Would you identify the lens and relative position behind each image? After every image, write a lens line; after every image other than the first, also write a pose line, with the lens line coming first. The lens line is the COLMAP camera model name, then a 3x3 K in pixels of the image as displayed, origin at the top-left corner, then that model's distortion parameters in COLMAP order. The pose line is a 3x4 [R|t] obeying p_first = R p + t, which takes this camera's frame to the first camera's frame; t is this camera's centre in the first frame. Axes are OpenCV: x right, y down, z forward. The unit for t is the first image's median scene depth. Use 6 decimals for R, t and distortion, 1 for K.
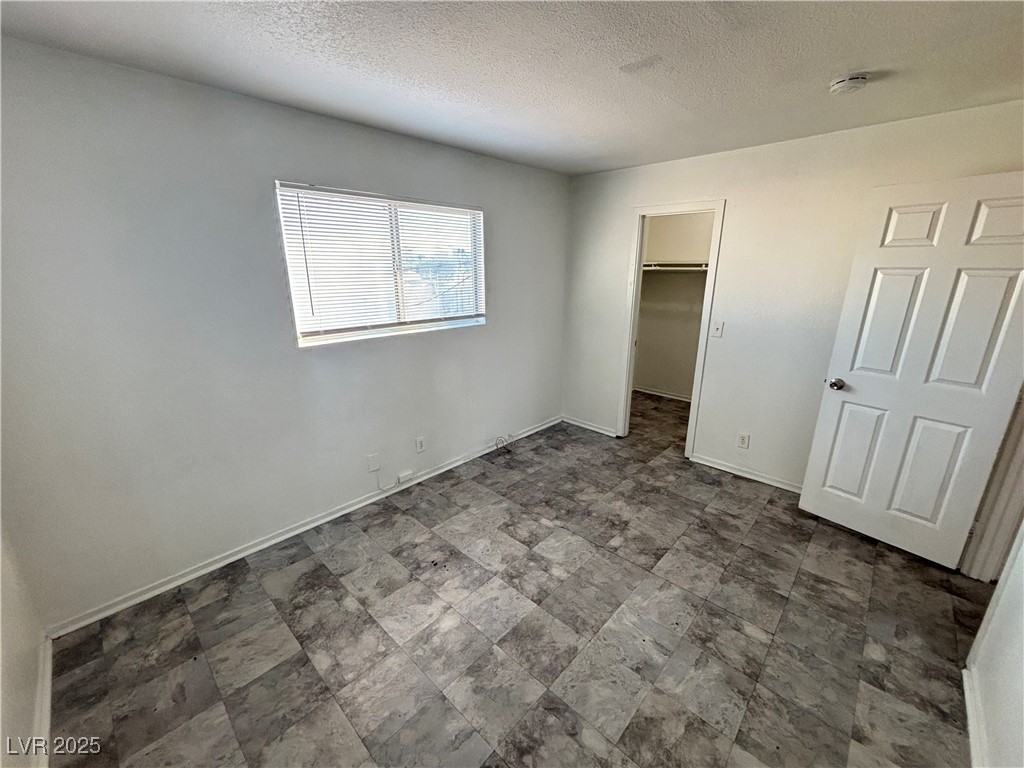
lens RADIAL K [[412.9, 0, 515.5], [0, 412.9, 382.0], [0, 0, 1]] dist [0.007592, -0.000160]
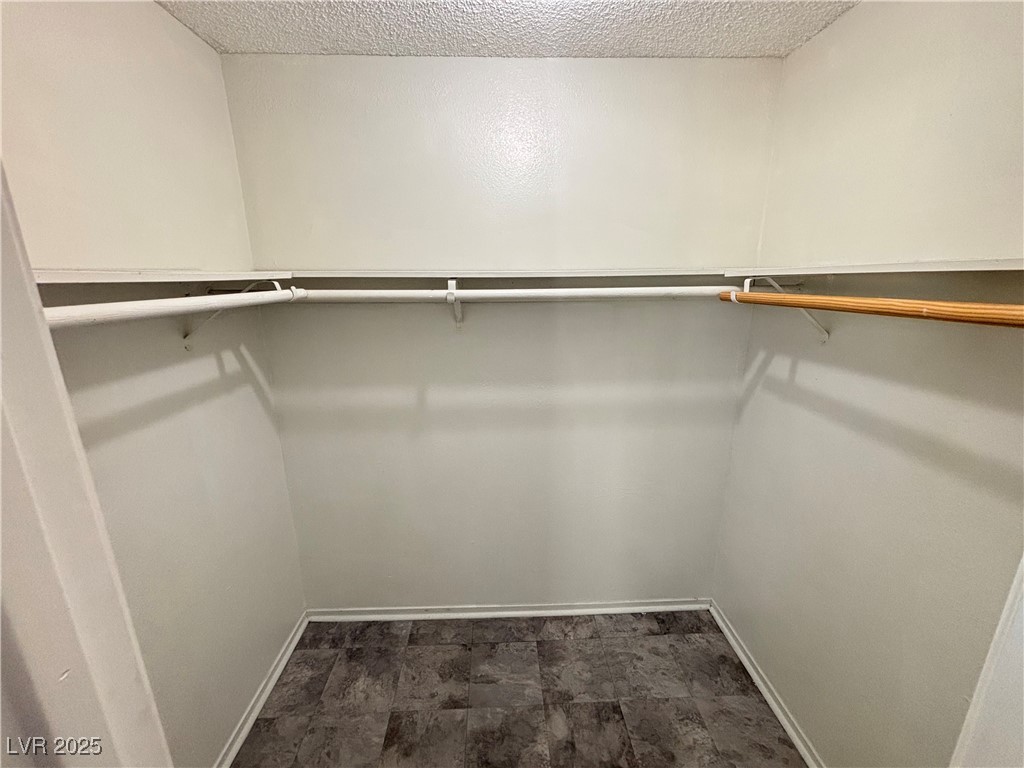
lens RADIAL K [[412.9, 0, 512.5], [0, 412.9, 385.3], [0, 0, 1]] dist [0.007592, -0.000160]
pose [[0.706647, -0.185702, 0.682762, 0.470627], [0.204480, 0.977369, 0.054197, -0.386508], [-0.677376, 0.101313, 0.728628, 1.359924]]
